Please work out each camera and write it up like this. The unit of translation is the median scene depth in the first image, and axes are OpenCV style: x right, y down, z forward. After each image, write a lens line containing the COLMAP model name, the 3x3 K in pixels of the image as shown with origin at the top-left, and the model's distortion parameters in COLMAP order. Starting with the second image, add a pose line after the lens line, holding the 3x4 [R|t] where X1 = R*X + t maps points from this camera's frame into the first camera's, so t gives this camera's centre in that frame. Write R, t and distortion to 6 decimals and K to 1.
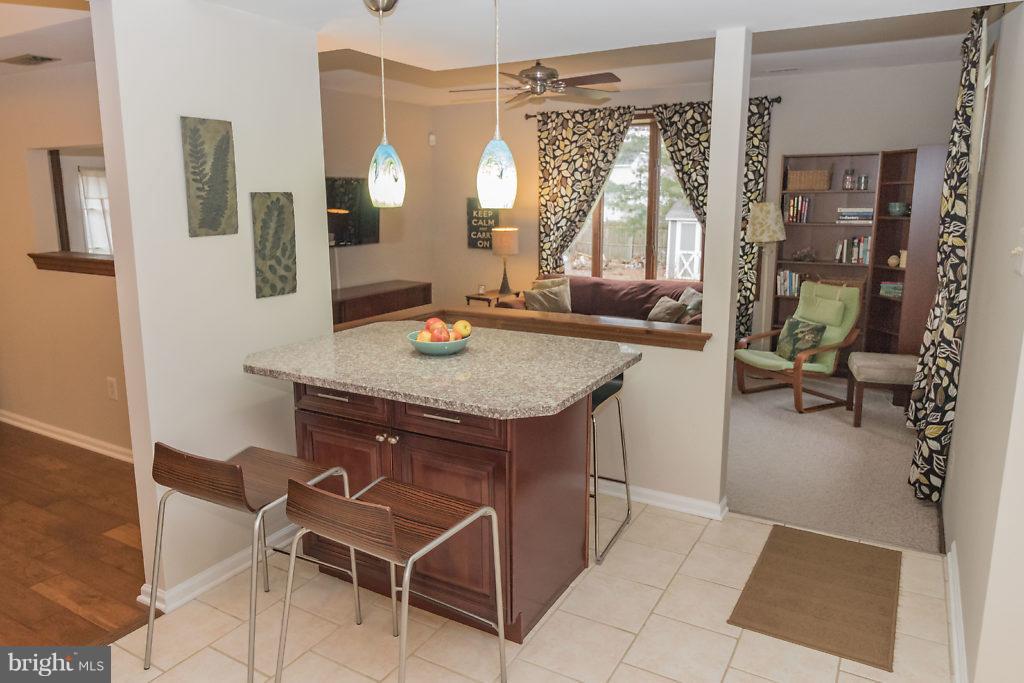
lens RADIAL K [[696.4, 0, 512.0], [0, 696.4, 337.9], [0, 0, 1]] dist [0.005346, 0.001869]
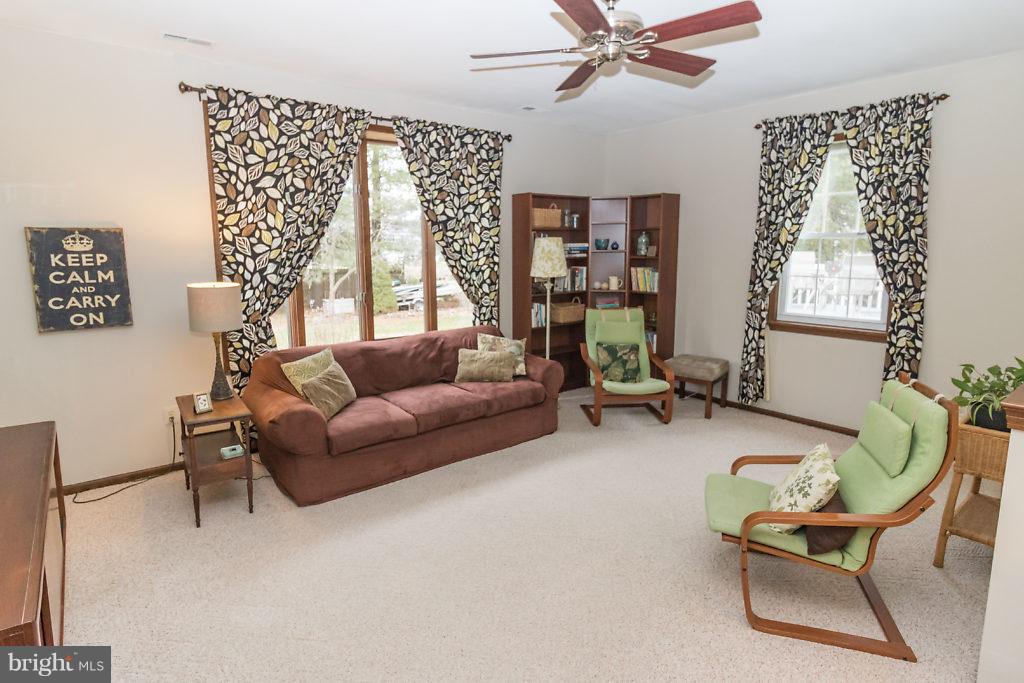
lens RADIAL K [[548.9, 0, 509.4], [0, 548.9, 325.2], [0, 0, 1]] dist [0.006615, 0.001842]
pose [[0.356801, -0.134493, 0.924448, -0.343458], [0.188875, 0.979531, 0.069608, -0.114692], [-0.914888, 0.149769, 0.374900, 0.651566]]
